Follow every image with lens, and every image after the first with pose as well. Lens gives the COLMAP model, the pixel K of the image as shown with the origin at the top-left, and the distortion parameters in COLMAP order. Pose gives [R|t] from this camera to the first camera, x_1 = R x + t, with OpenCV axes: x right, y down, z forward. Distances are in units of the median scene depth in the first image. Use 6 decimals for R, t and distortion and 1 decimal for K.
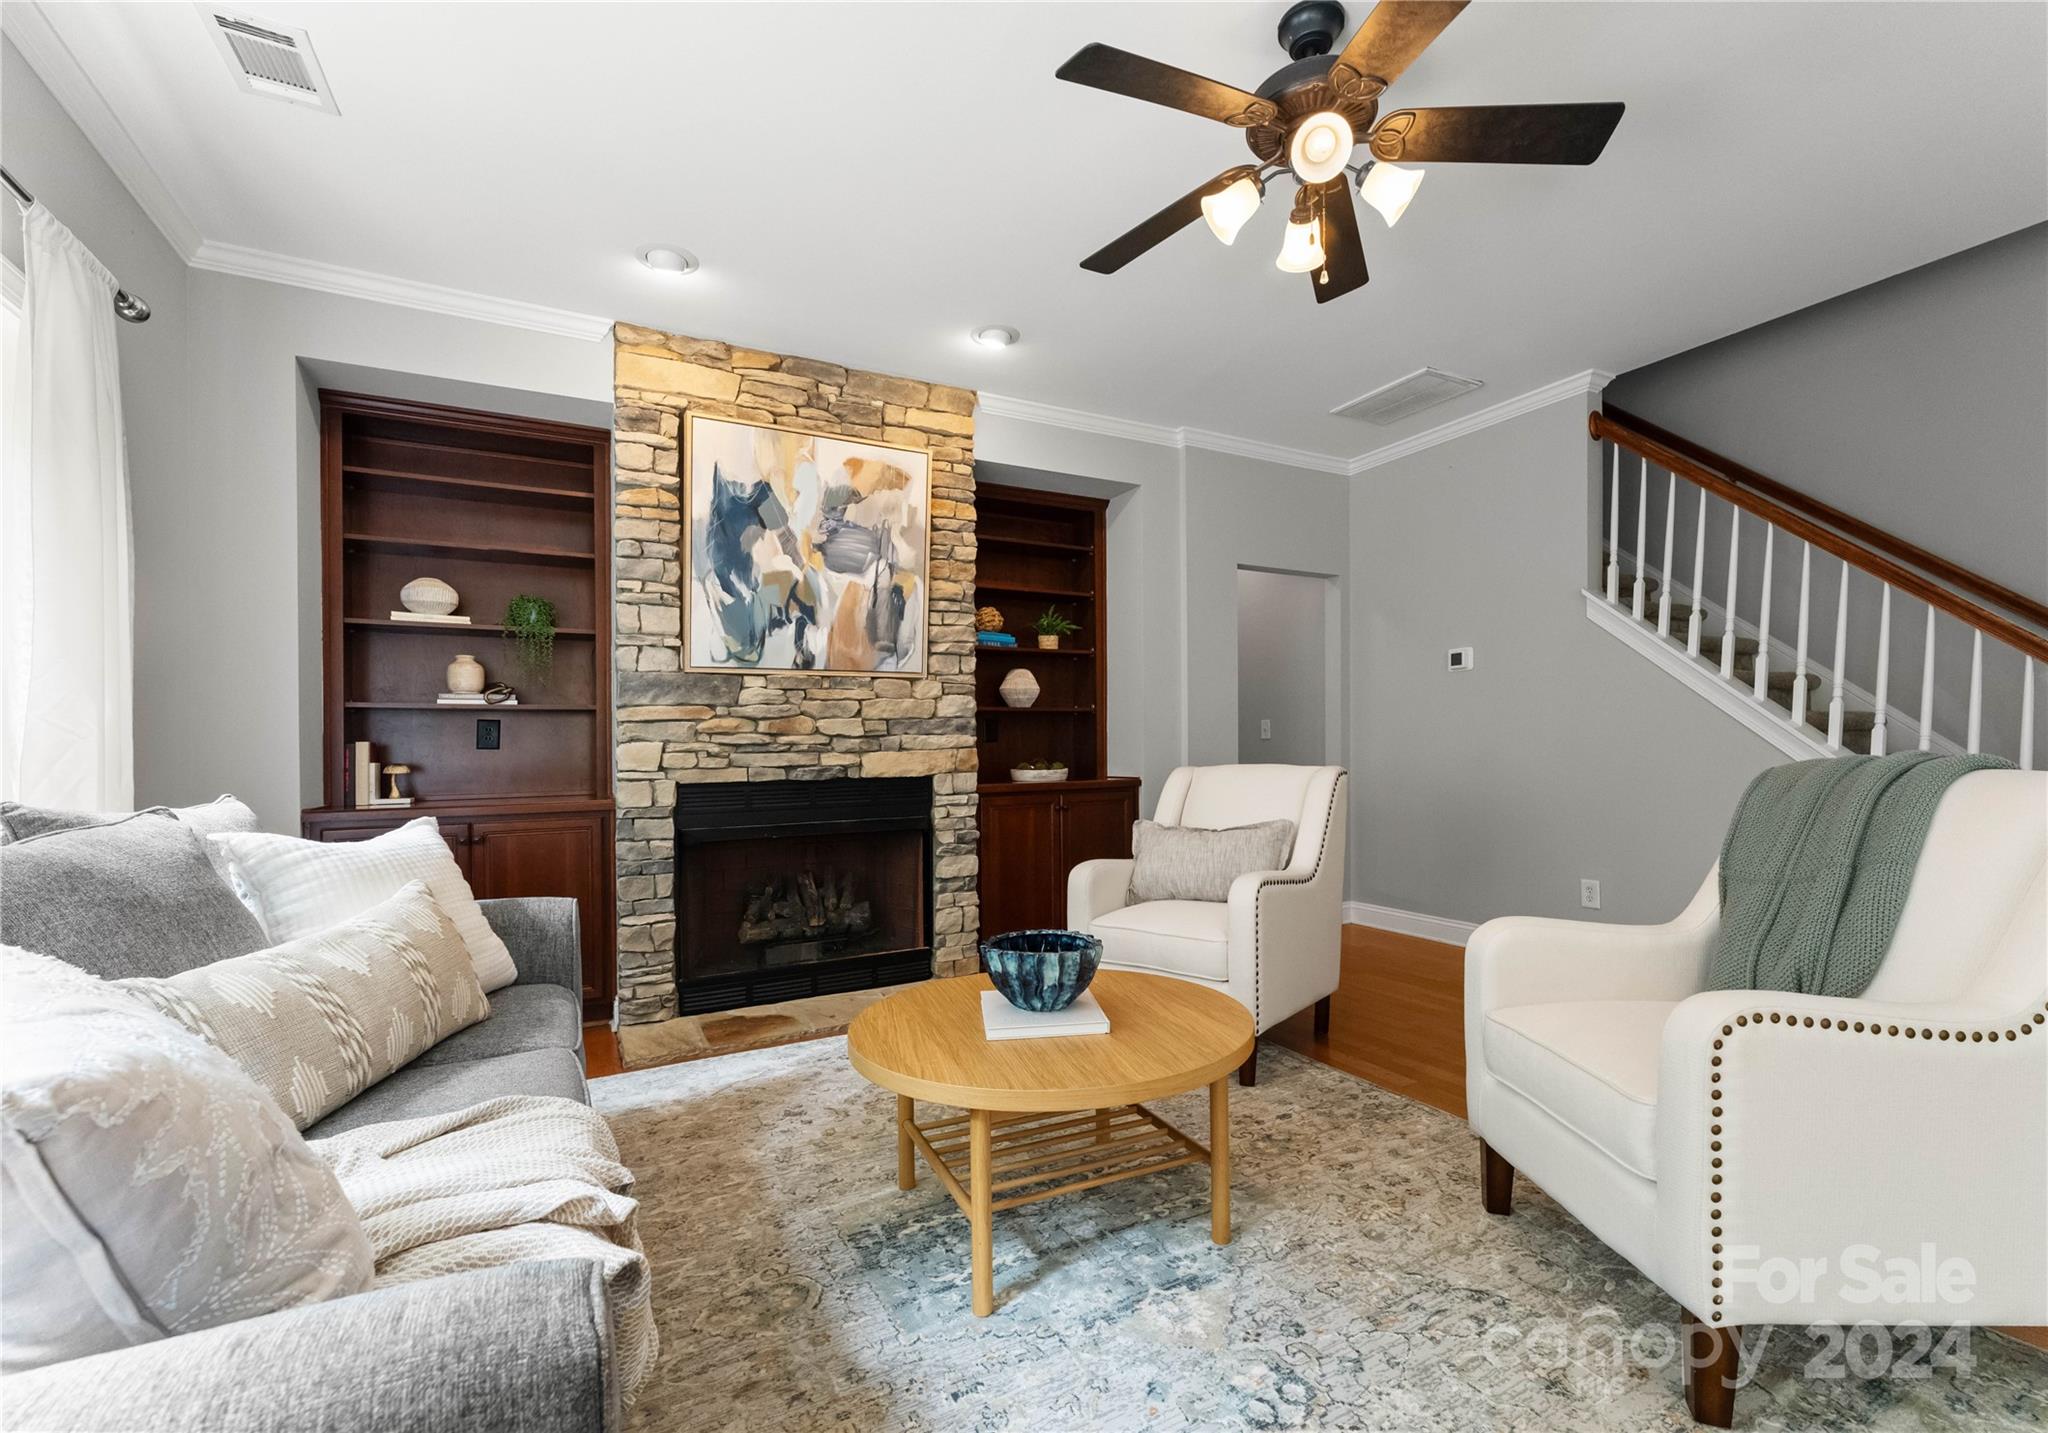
lens RADIAL K [[865.3, 0, 1030.4], [0, 865.3, 744.3], [0, 0, 1]] dist [-0.001836, -0.000203]
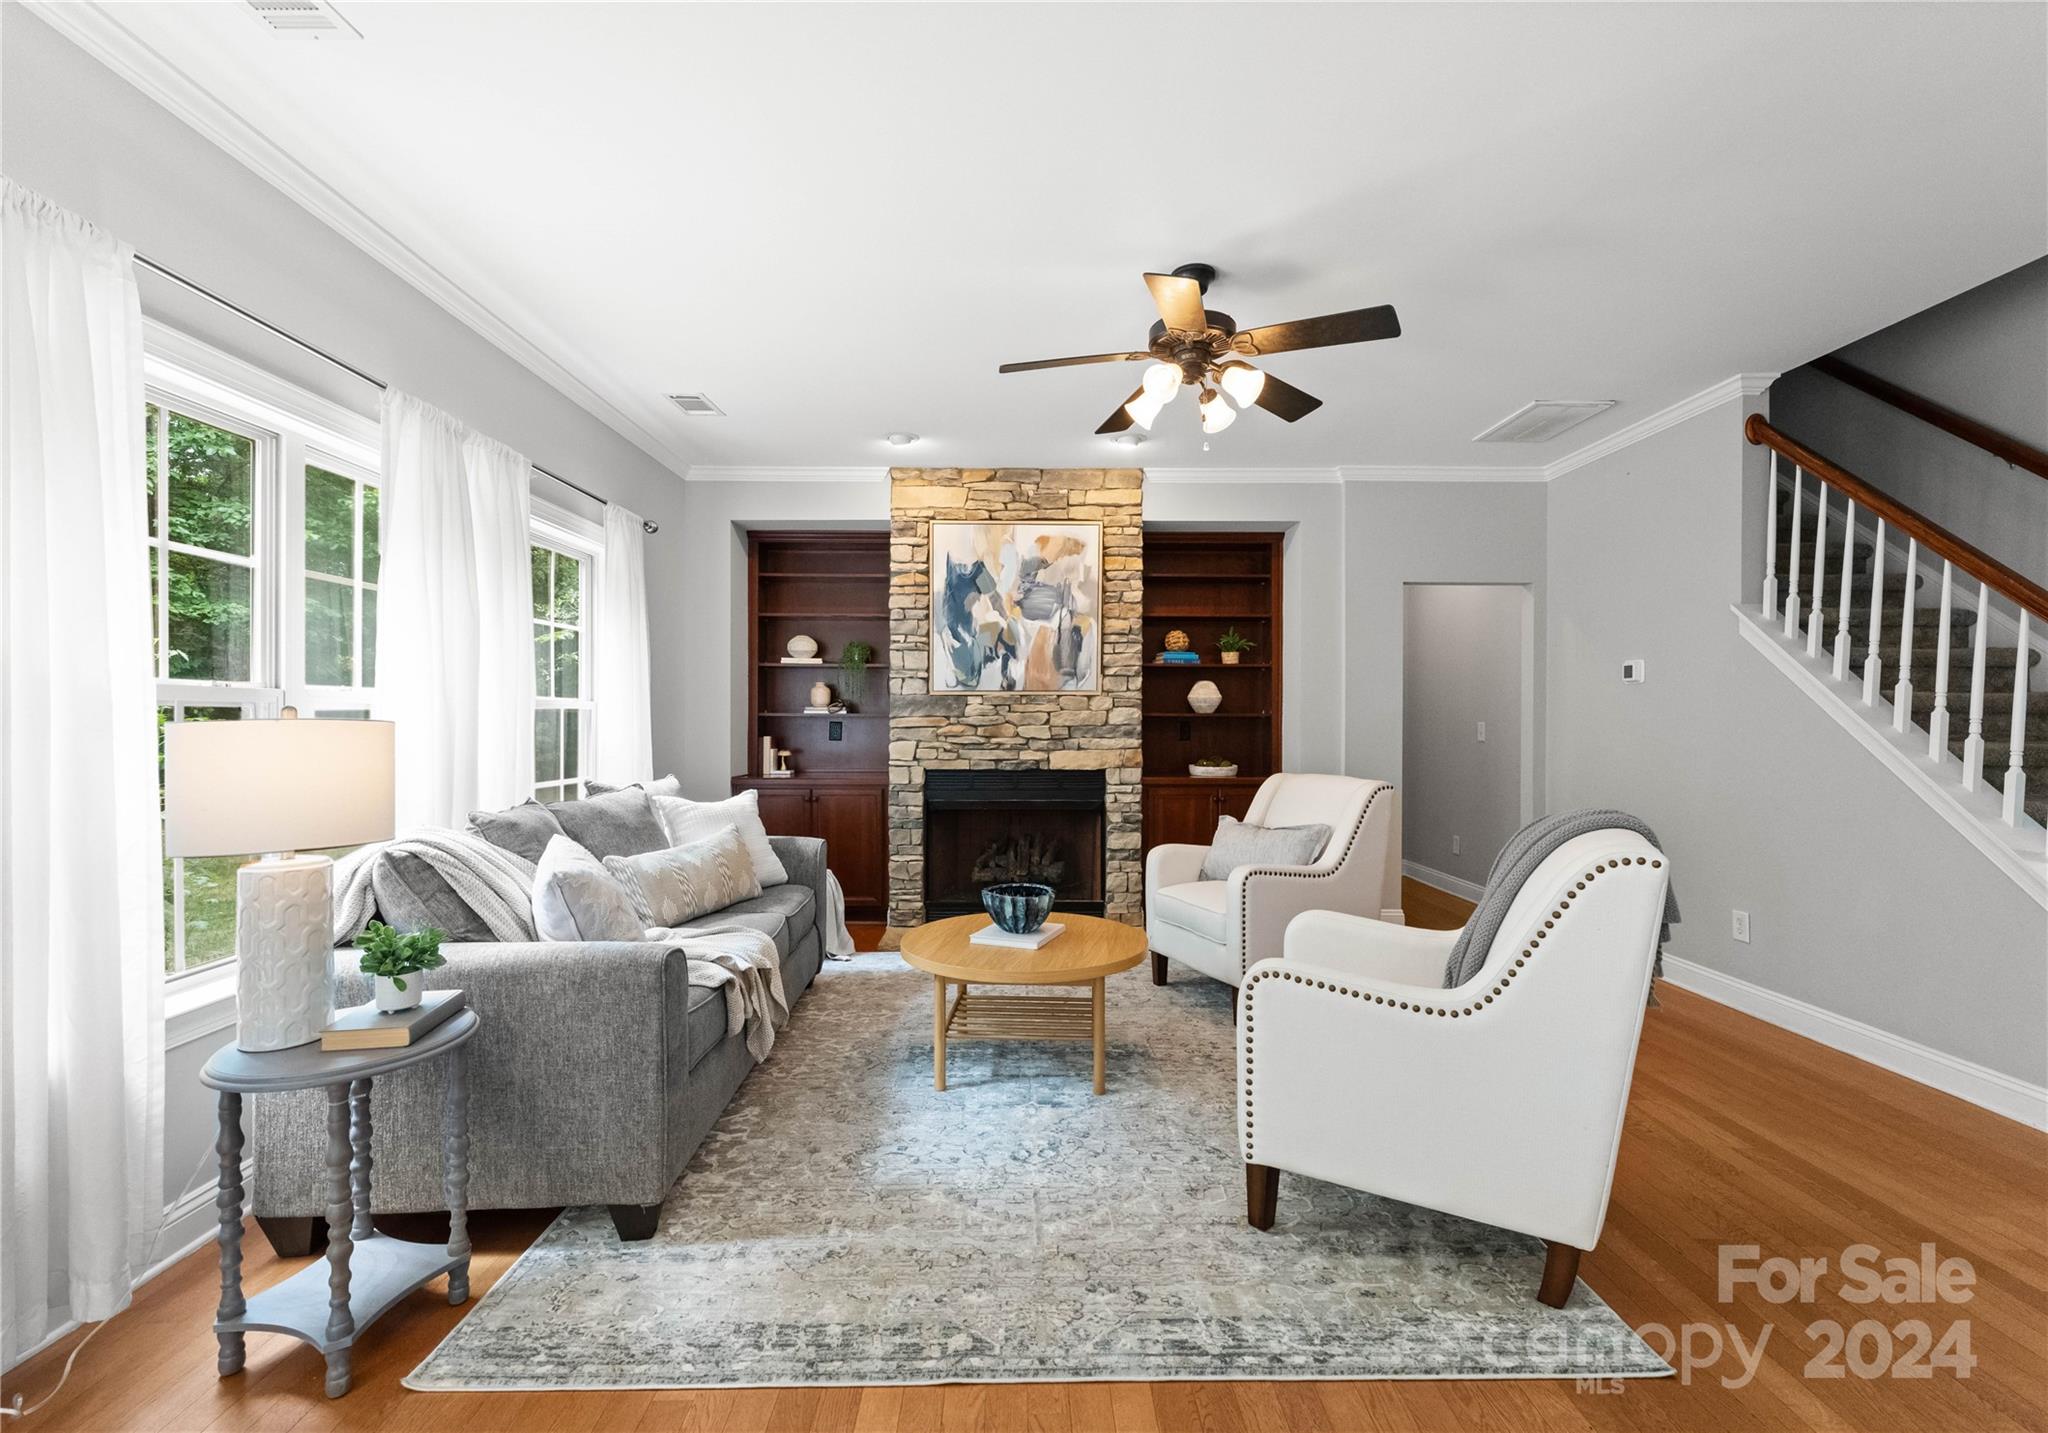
lens RADIAL K [[877.0, 0, 1019.3], [0, 877.0, 709.2], [0, 0, 1]] dist [-0.000012, -0.000149]
pose [[0.875100, 0.011292, -0.483810, 0.446304], [-0.010511, 0.999935, 0.004327, -0.063780], [0.483828, 0.001299, 0.875162, -0.235954]]
